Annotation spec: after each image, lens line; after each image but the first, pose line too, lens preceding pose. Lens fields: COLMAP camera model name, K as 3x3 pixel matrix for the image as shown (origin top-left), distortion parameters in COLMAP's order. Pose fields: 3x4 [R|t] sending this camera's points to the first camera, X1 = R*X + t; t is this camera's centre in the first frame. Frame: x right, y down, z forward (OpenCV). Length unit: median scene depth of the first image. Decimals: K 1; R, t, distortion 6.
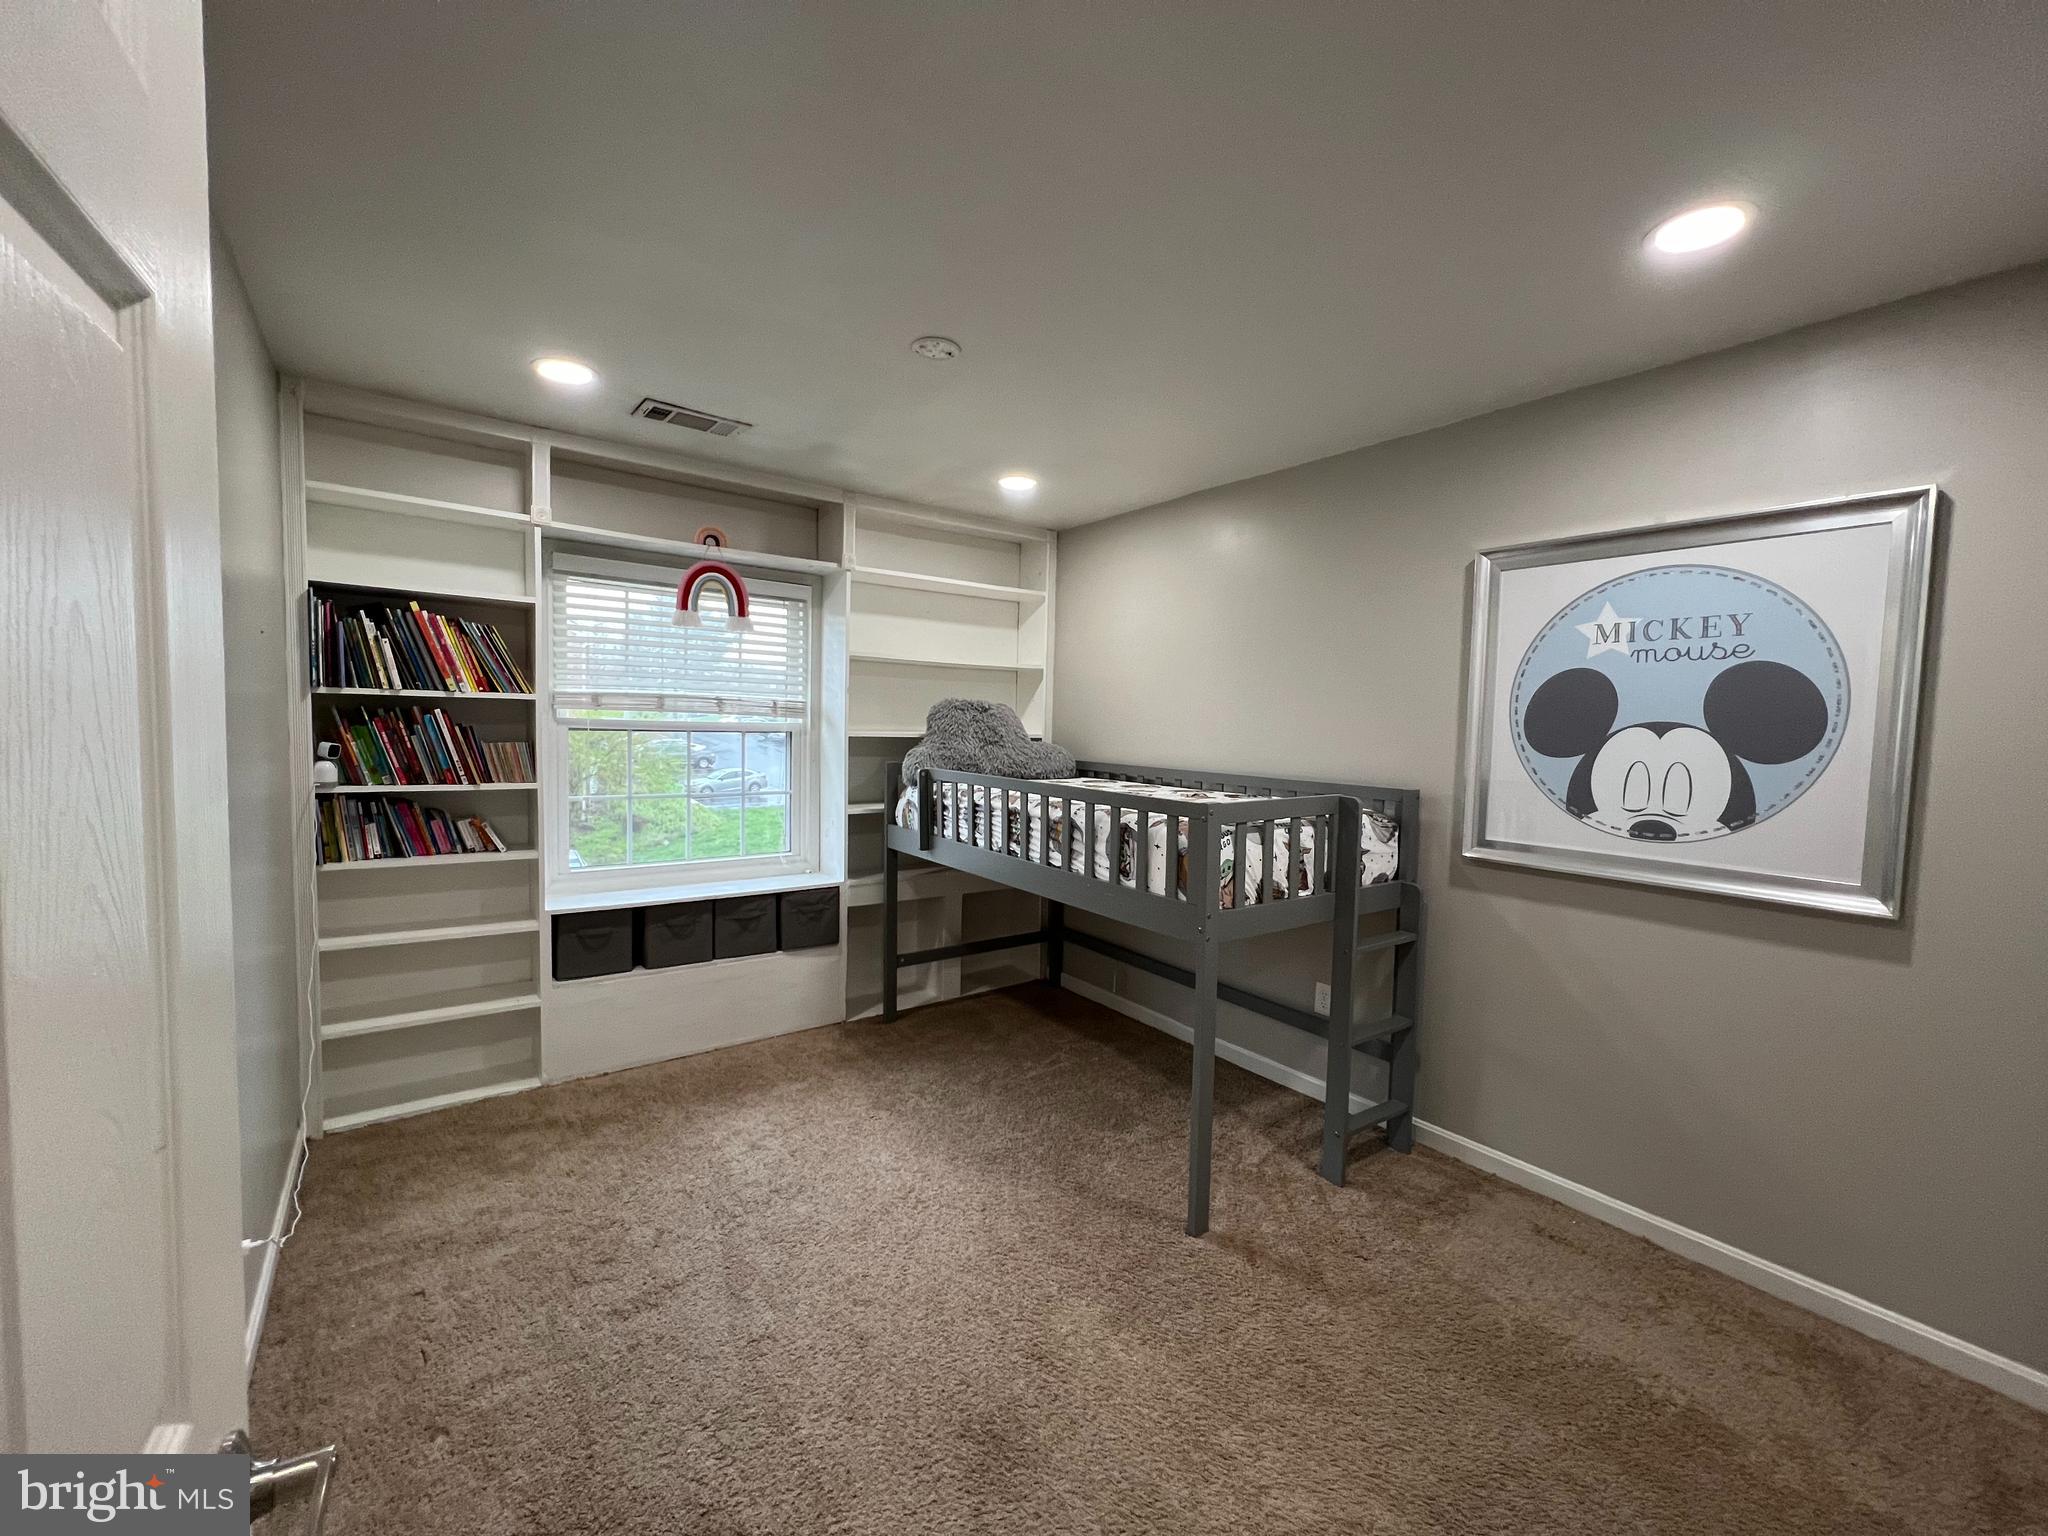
lens RADIAL K [[819.6, 0, 1026.4], [0, 819.6, 770.0], [0, 0, 1]] dist [-0.000716, 0.000597]
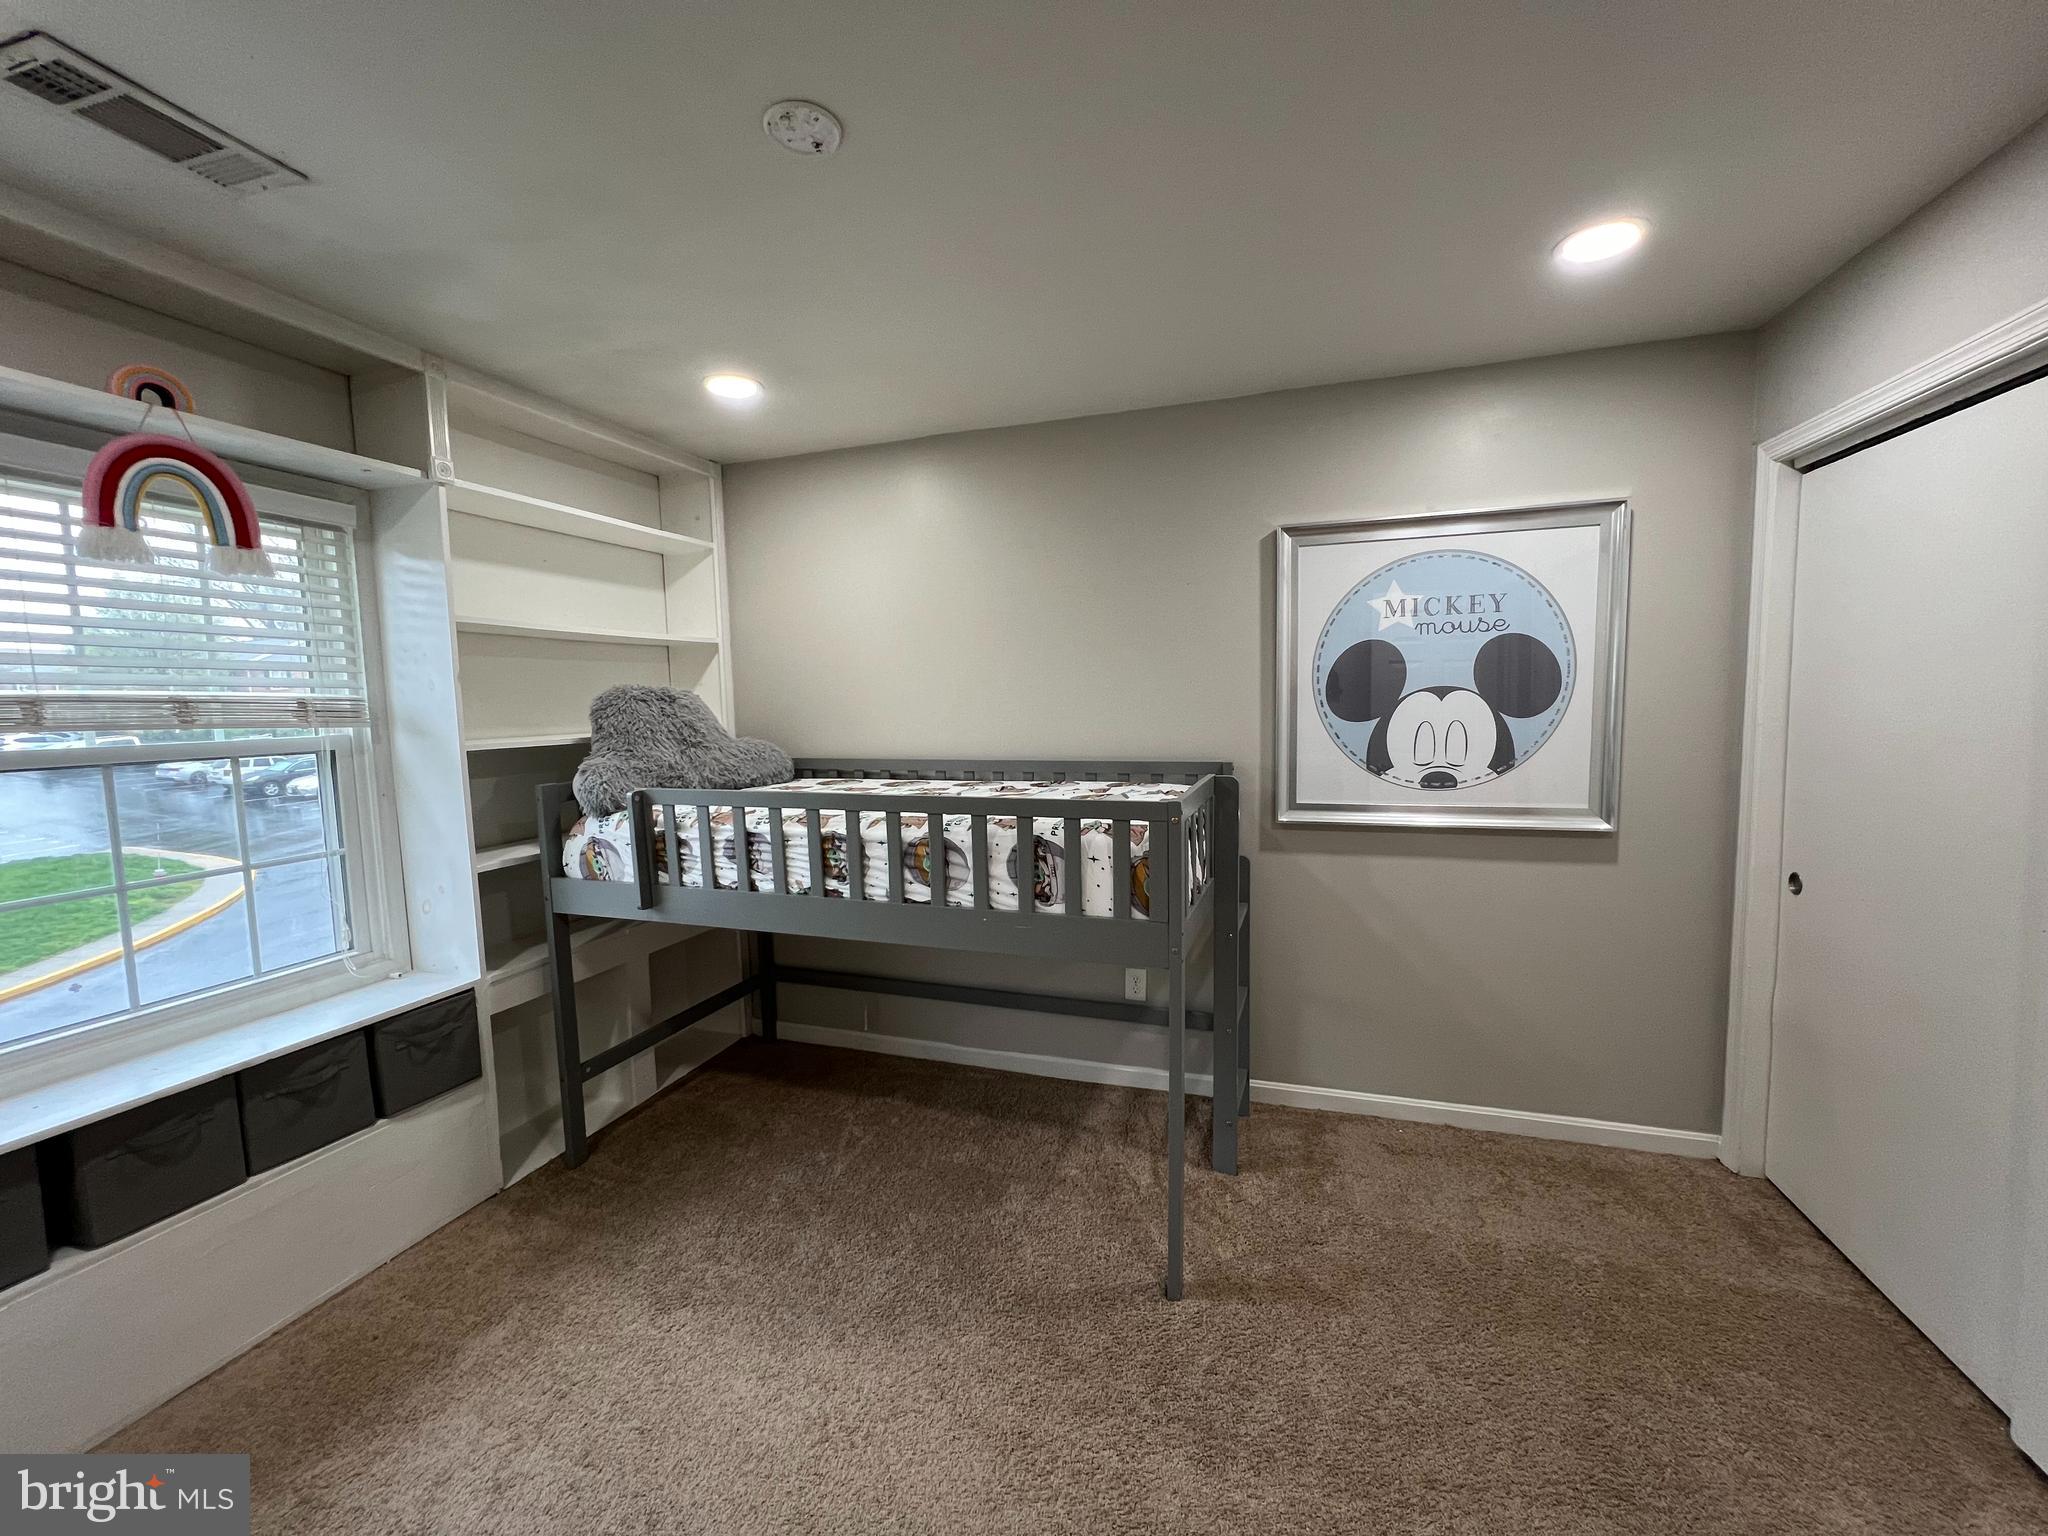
lens RADIAL K [[819.6, 0, 1026.4], [0, 819.6, 770.0], [0, 0, 1]] dist [-0.000716, 0.000597]
pose [[0.816922, -0.091869, 0.569384, -0.261834], [0.074276, 0.995769, 0.054098, -0.033136], [-0.571945, -0.001902, 0.820290, 0.272899]]
